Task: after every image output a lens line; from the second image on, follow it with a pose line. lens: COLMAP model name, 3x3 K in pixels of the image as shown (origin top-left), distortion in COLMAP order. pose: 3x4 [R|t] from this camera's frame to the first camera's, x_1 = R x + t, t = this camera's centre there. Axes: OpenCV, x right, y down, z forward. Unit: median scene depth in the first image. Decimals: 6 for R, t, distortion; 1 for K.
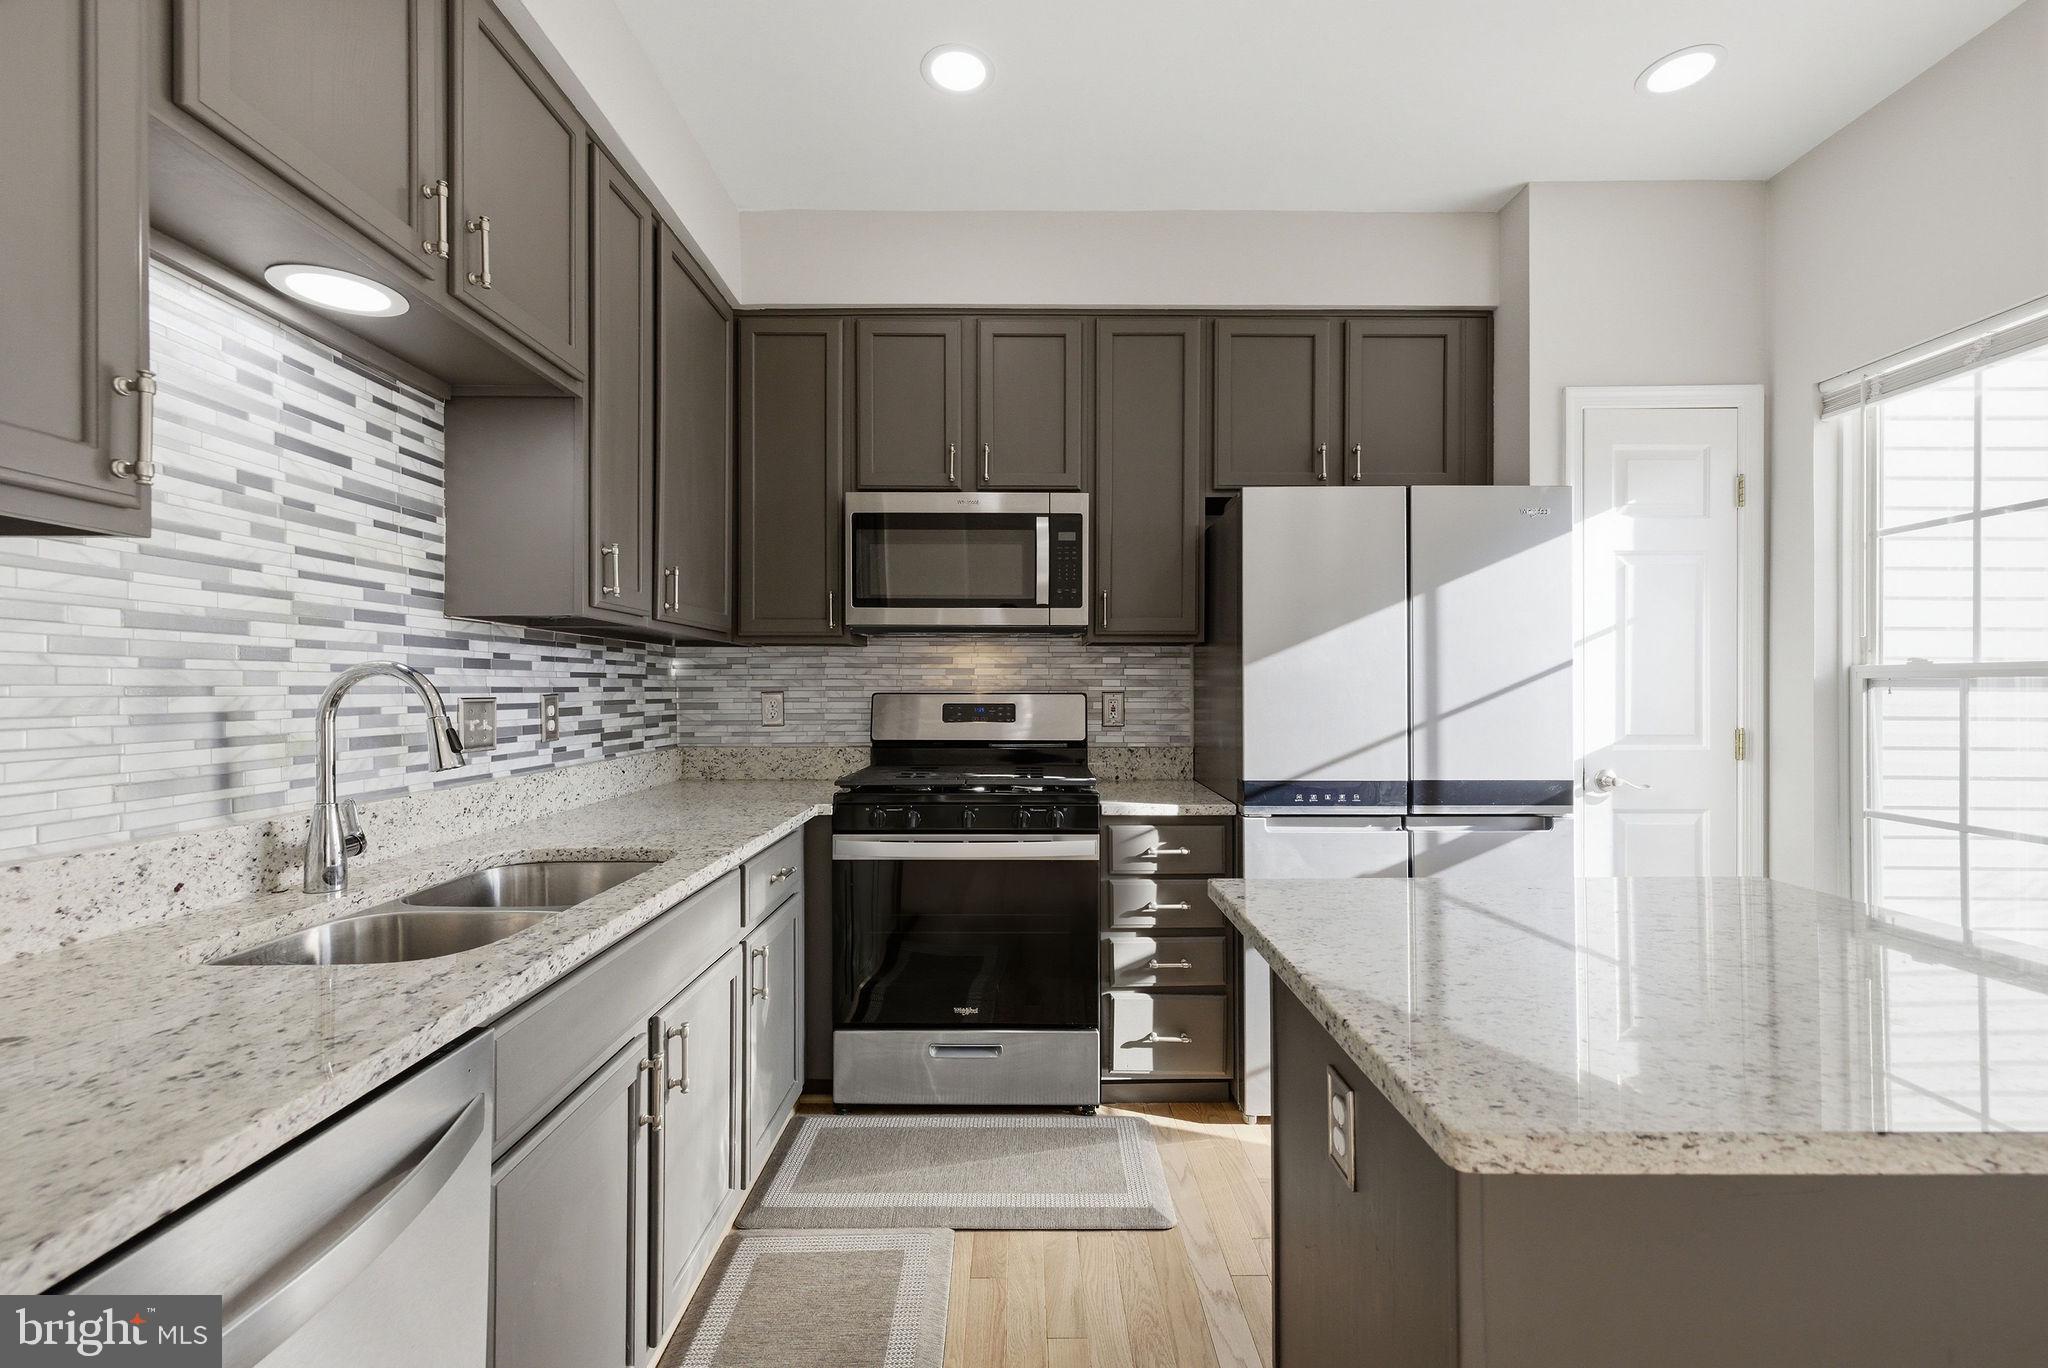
lens RADIAL K [[857.3, 0, 1030.0], [0, 857.3, 686.9], [0, 0, 1]] dist [0.001840, 0.000158]
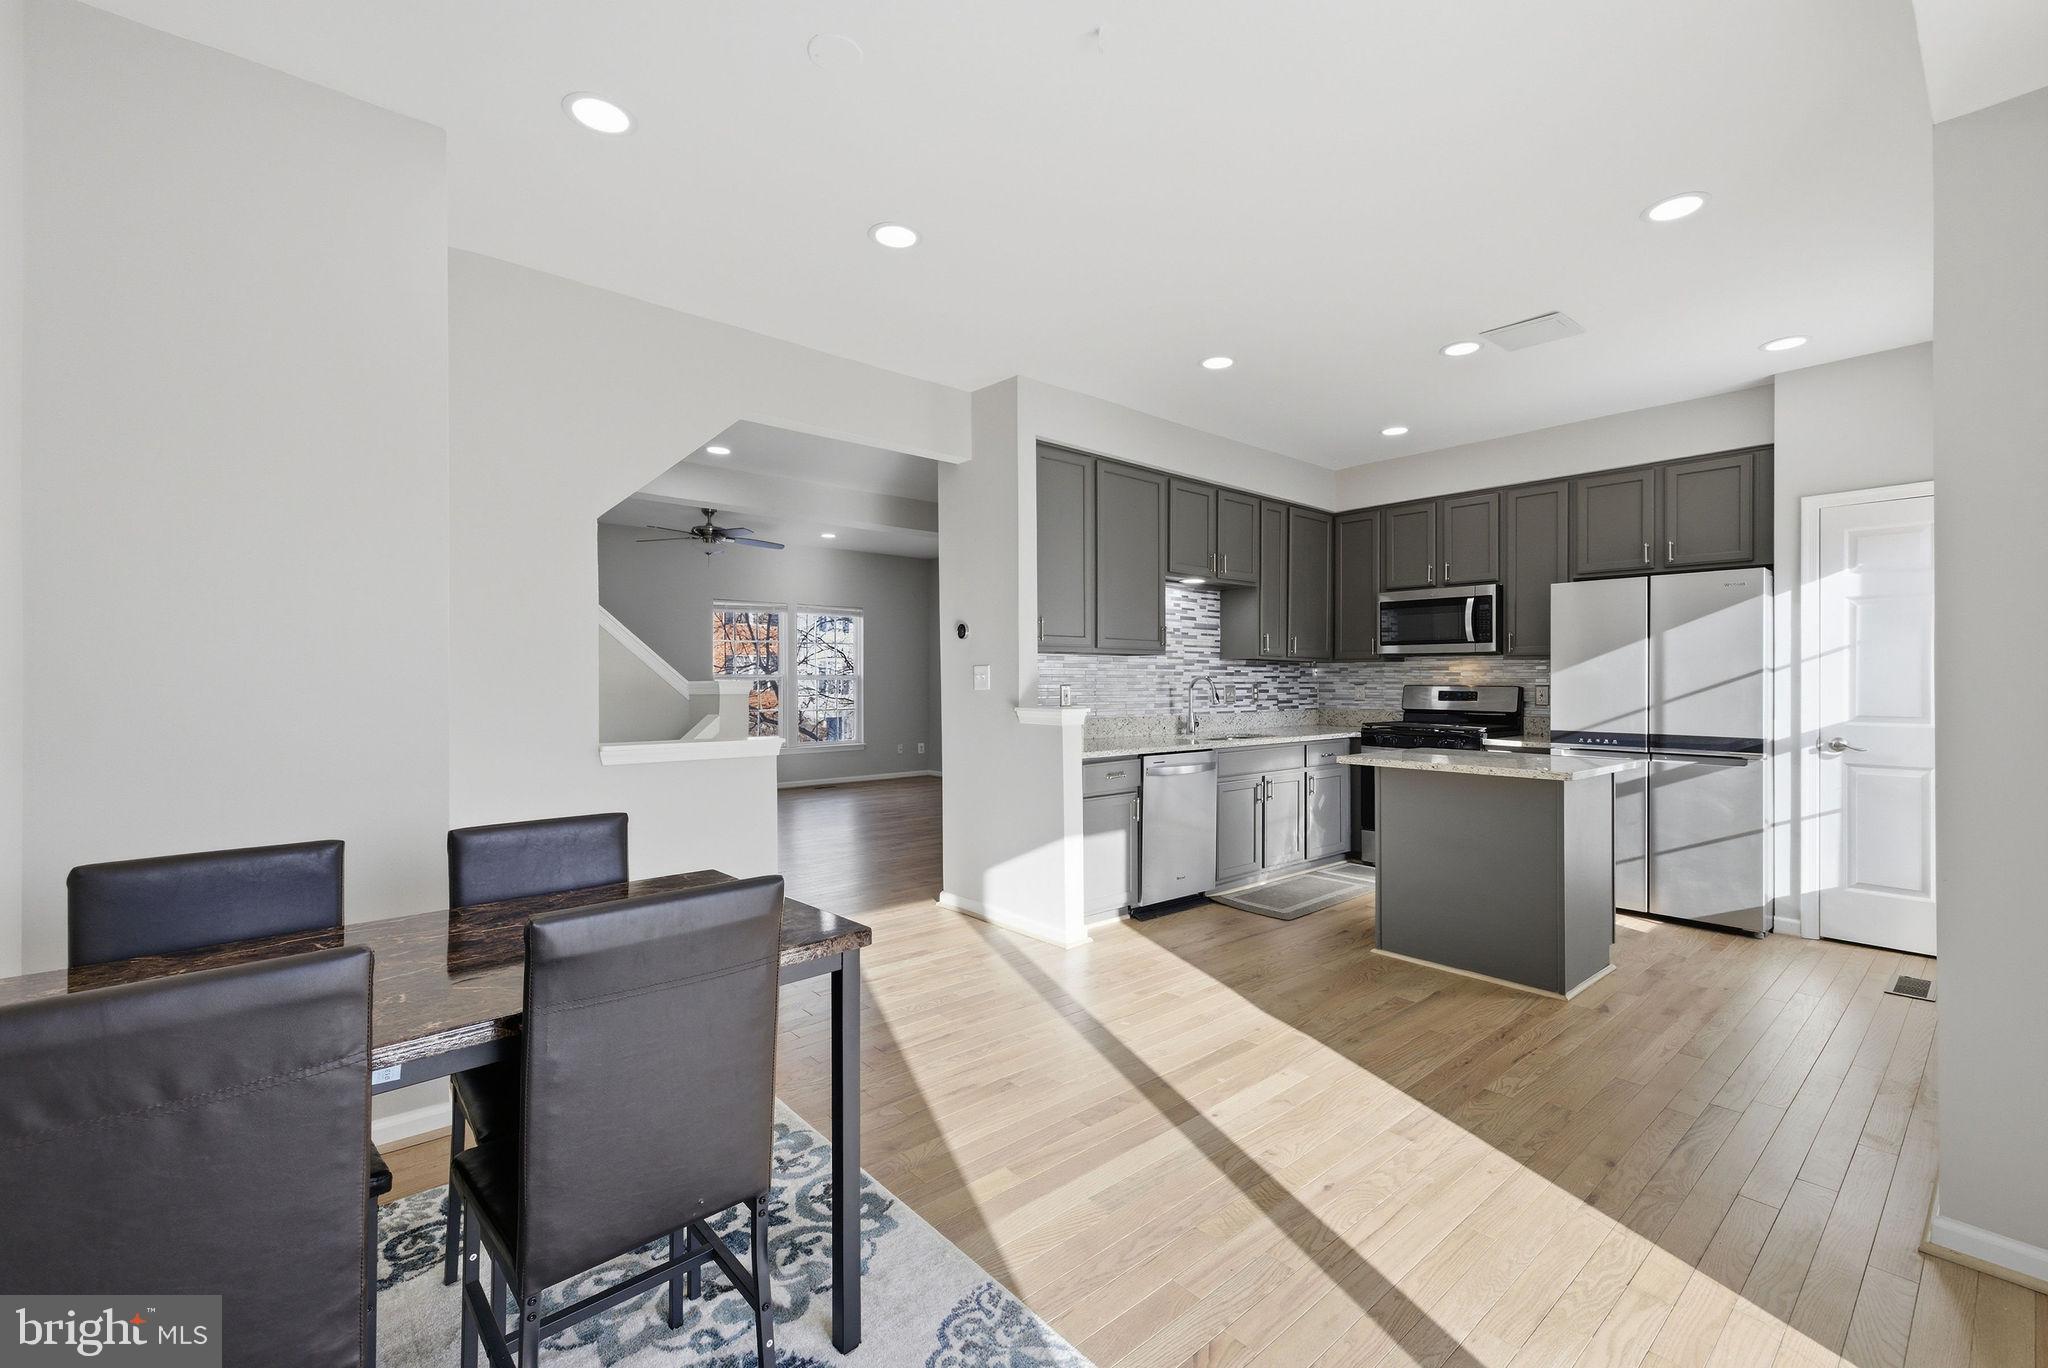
lens RADIAL K [[857.3, 0, 1028.5], [0, 857.3, 679.8], [0, 0, 1]] dist [0.001840, 0.000158]
pose [[0.642269, 0.002970, -0.766473, 1.006154], [-0.000667, 0.999994, 0.003316, -0.014163], [0.766479, -0.001618, 0.642268, -1.228450]]
